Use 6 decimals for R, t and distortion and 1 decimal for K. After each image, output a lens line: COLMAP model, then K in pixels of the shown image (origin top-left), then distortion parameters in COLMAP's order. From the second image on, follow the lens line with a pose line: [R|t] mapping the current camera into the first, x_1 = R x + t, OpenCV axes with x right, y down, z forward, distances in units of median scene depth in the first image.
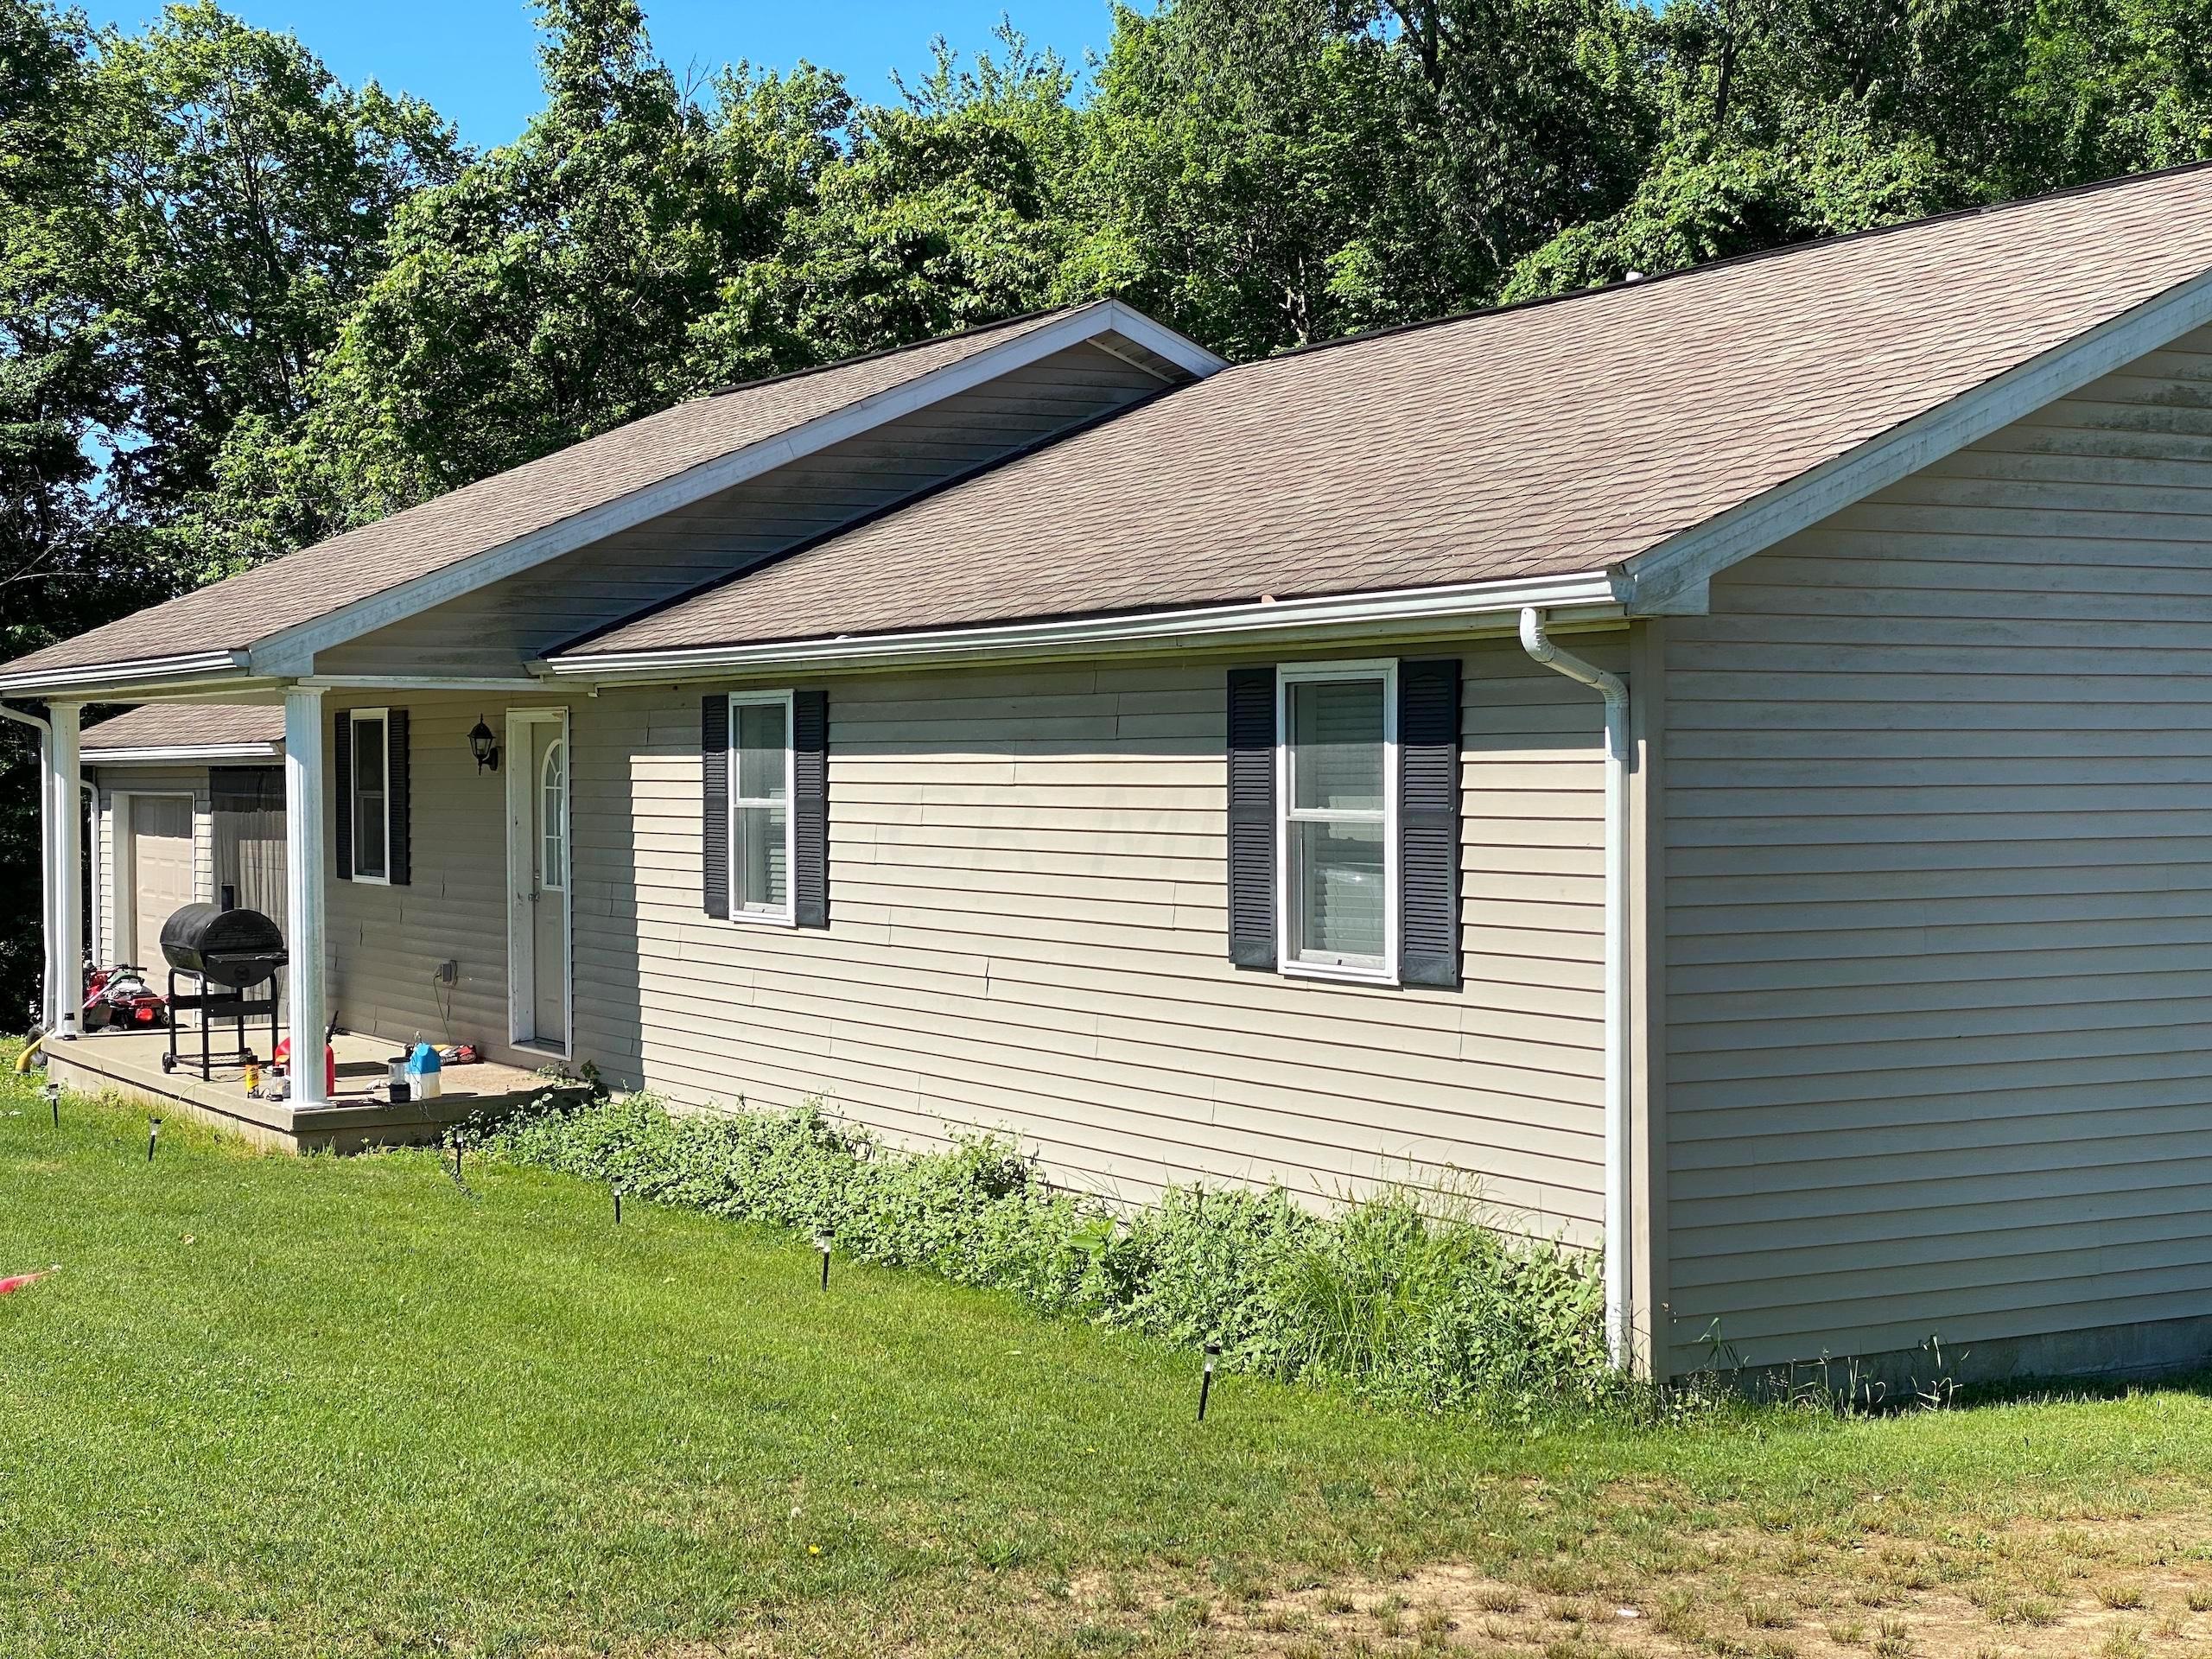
lens RADIAL K [[3238.9, 0, 1094.9], [0, 3238.9, 835.4], [0, 0, 1]] dist [0.106951, 0.000000]
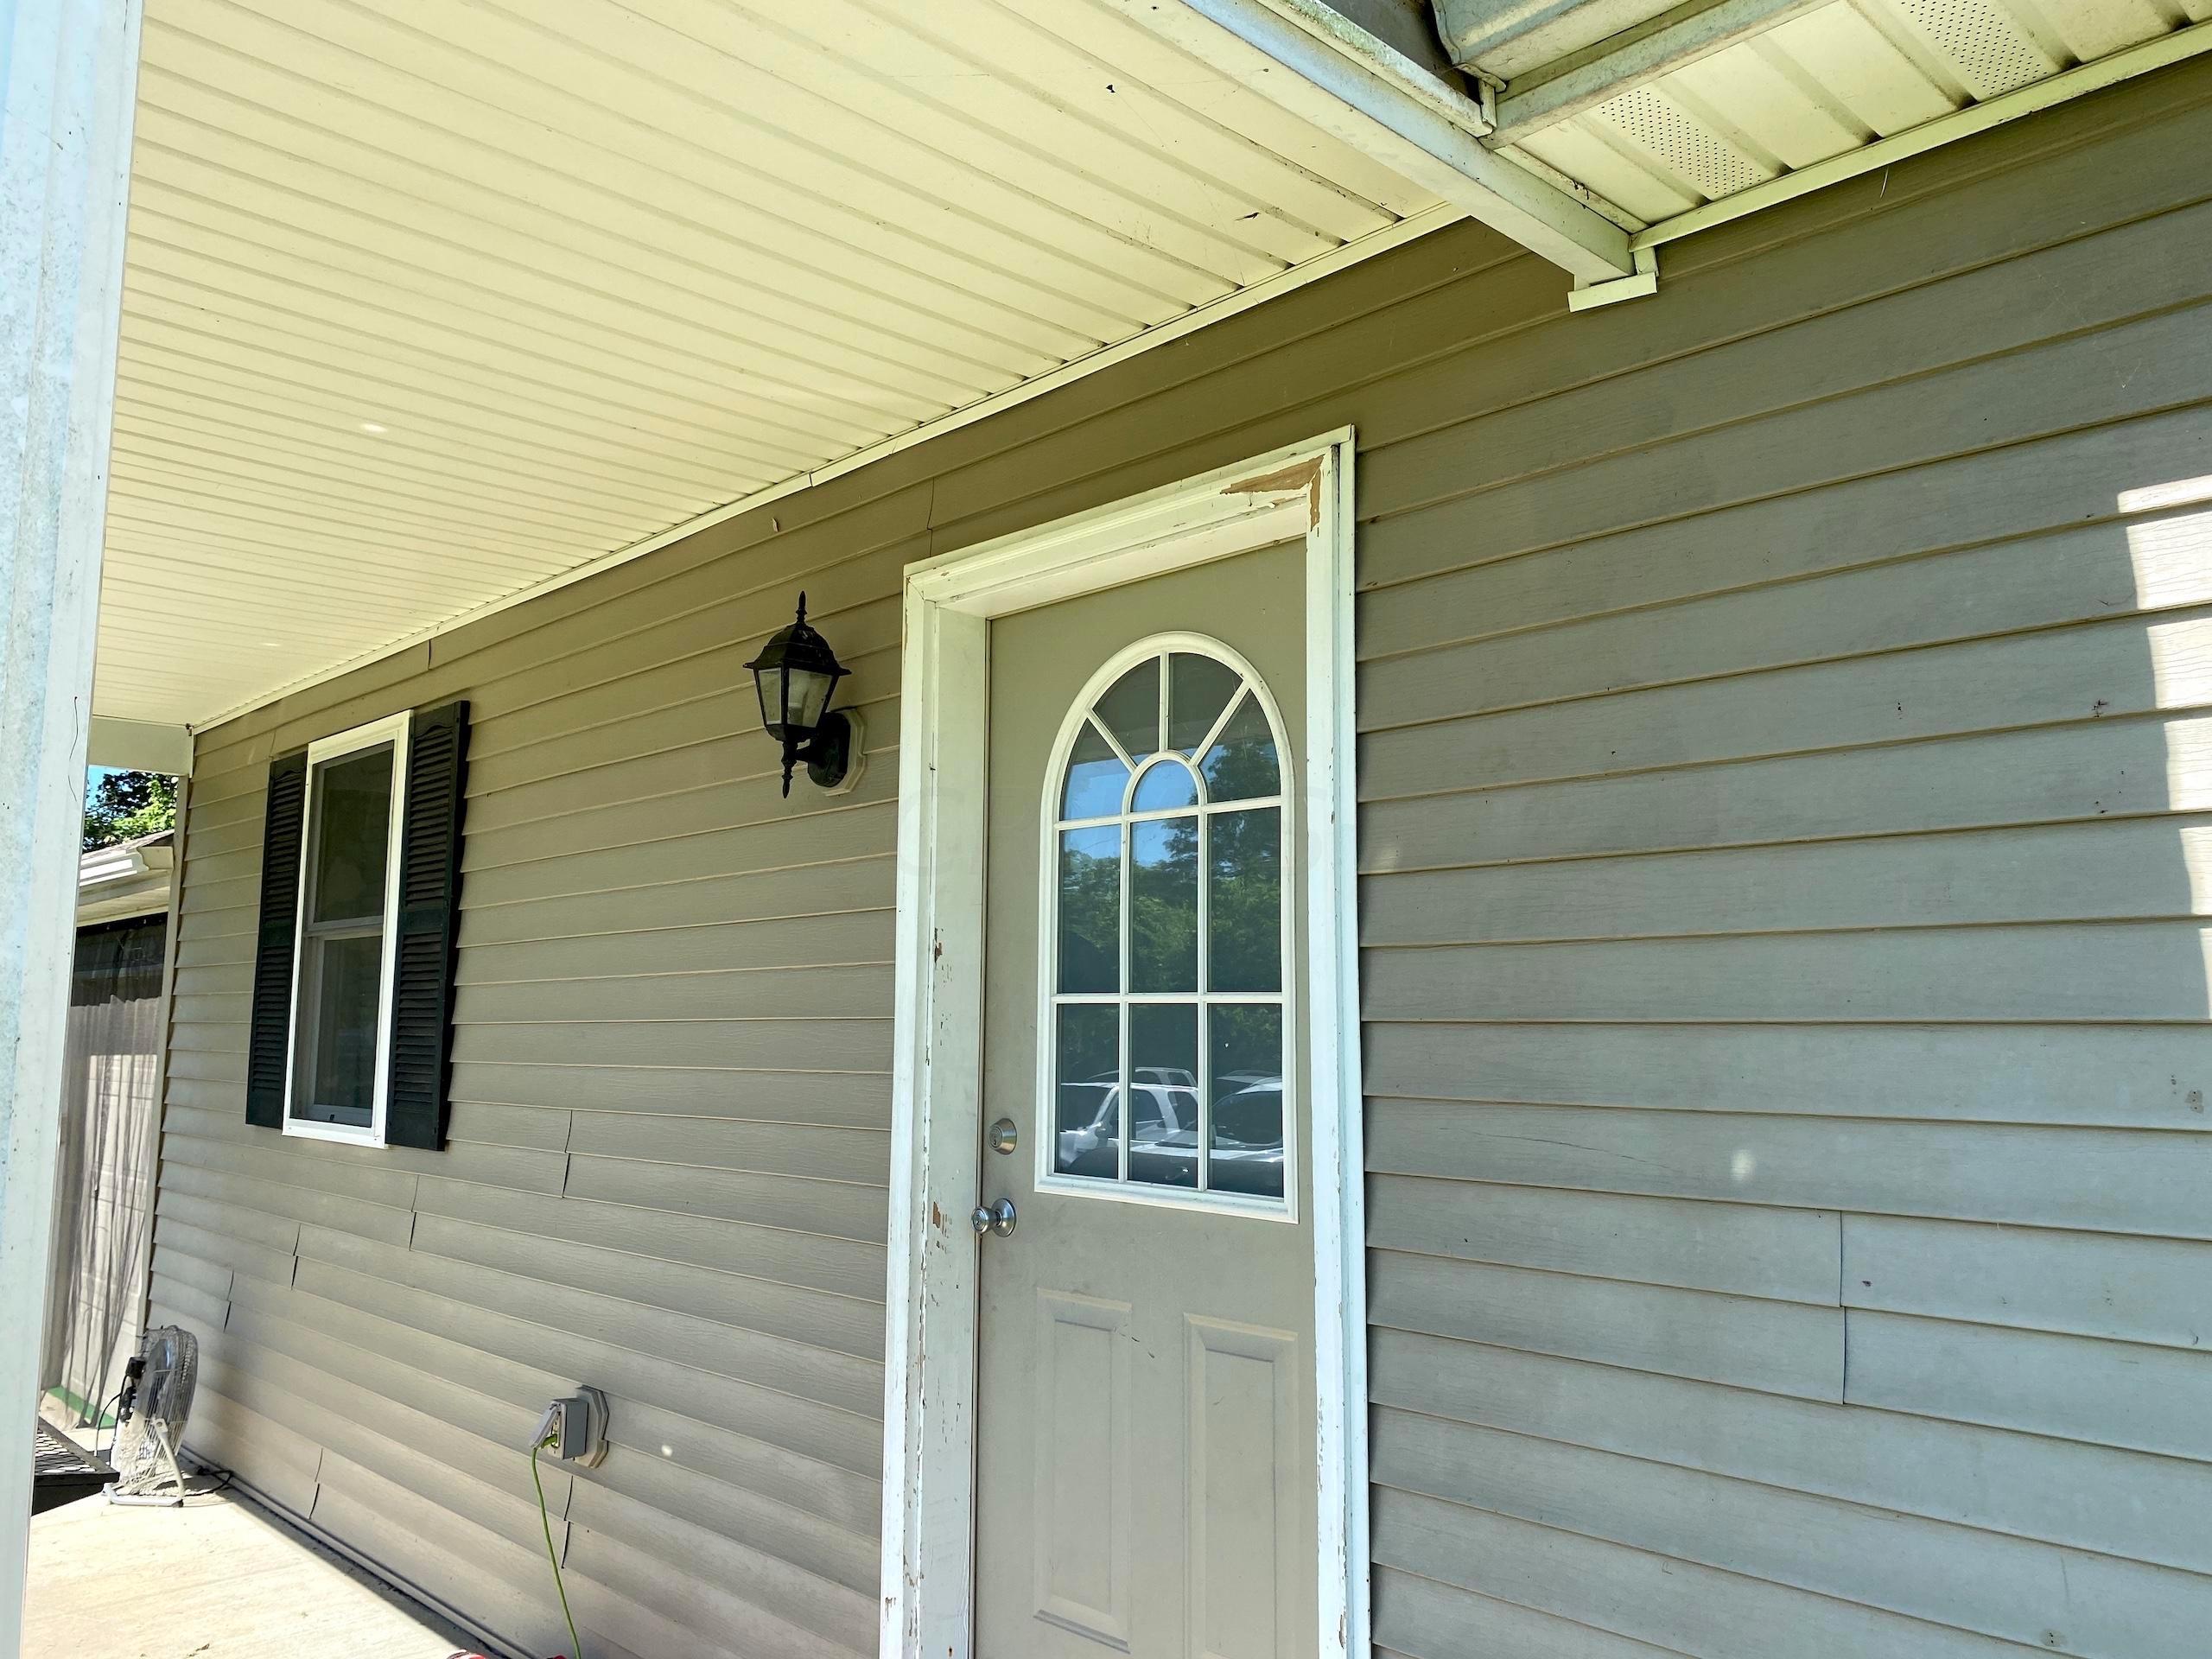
lens RADIAL K [[1641.9, 0, 1114.0], [0, 1641.9, 822.2], [0, 0, 1]] dist [0.017771, -0.033490]
pose [[0.969816, 0.038473, 0.240784, -0.229483], [-0.002939, 0.989247, -0.146226, 0.006495], [-0.243821, 0.141105, 0.959500, 0.993130]]
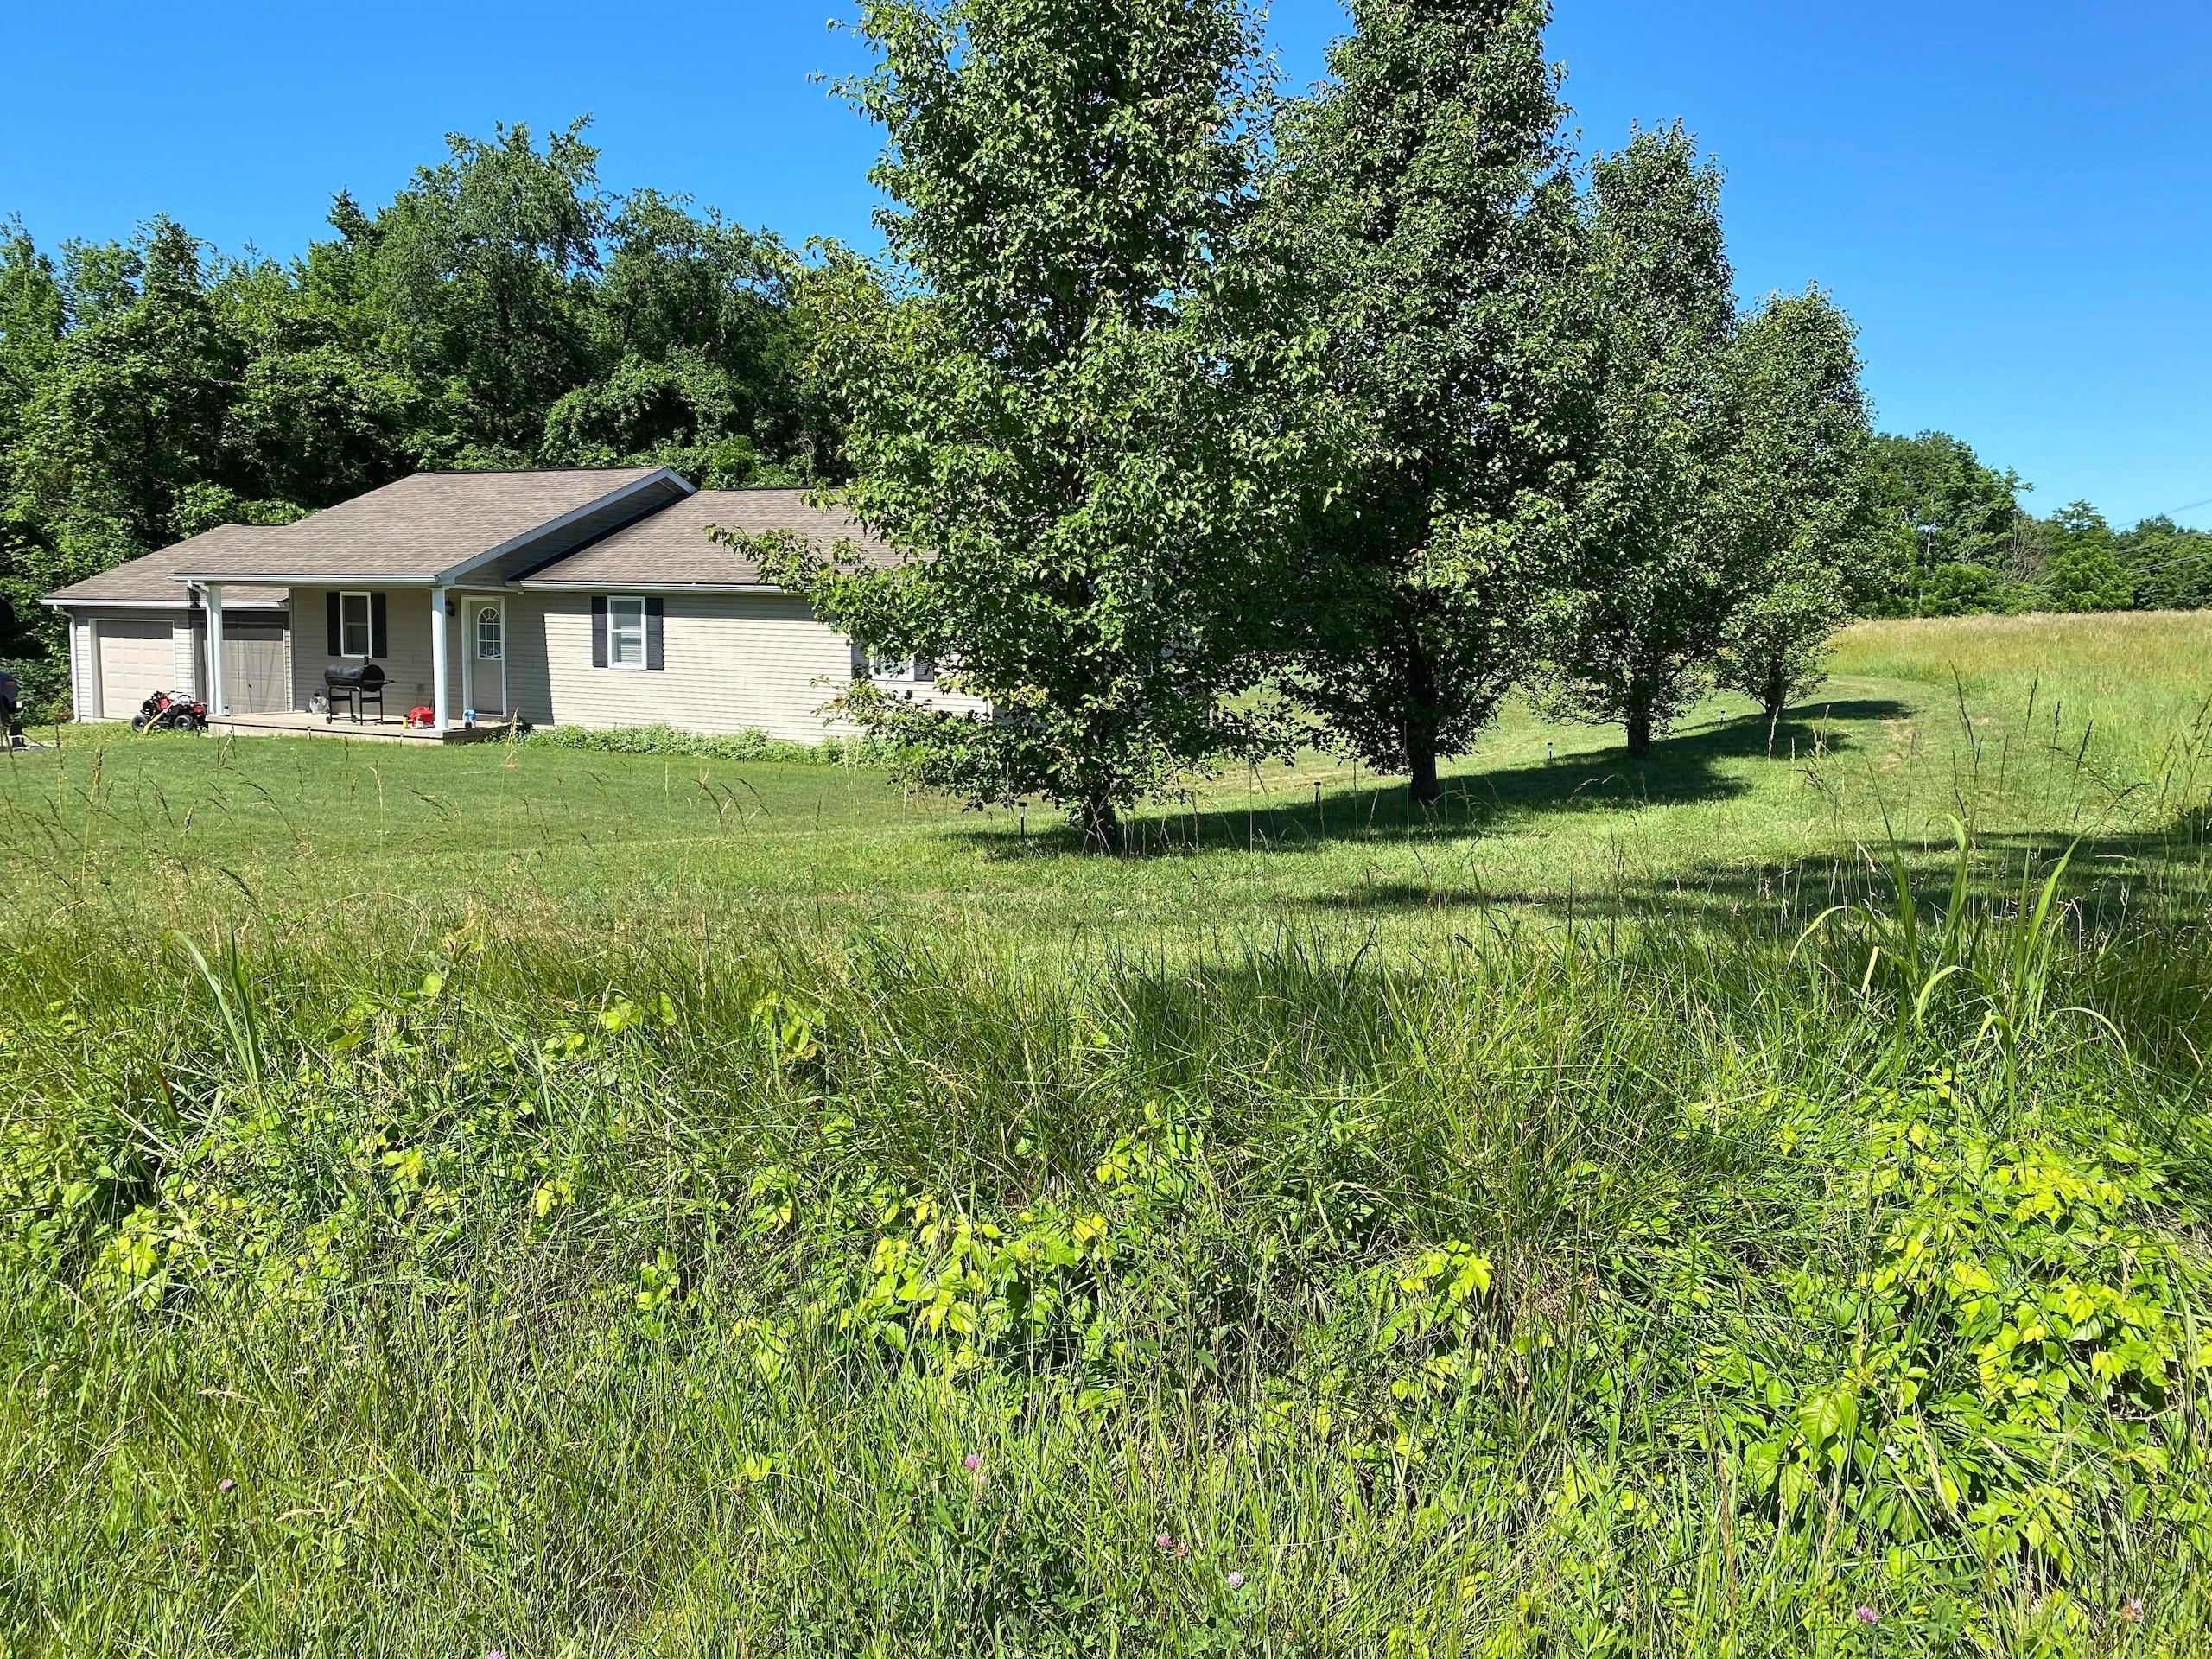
lens RADIAL K [[1641.9, 0, 1101.6], [0, 1641.9, 814.3], [0, 0, 1]] dist [0.017771, -0.033490]
pose [[0.833795, -0.039405, 0.550667, -0.609151], [-0.013037, 0.995766, 0.090995, 0.016070], [-0.551921, -0.083050, 0.829751, -0.629177]]
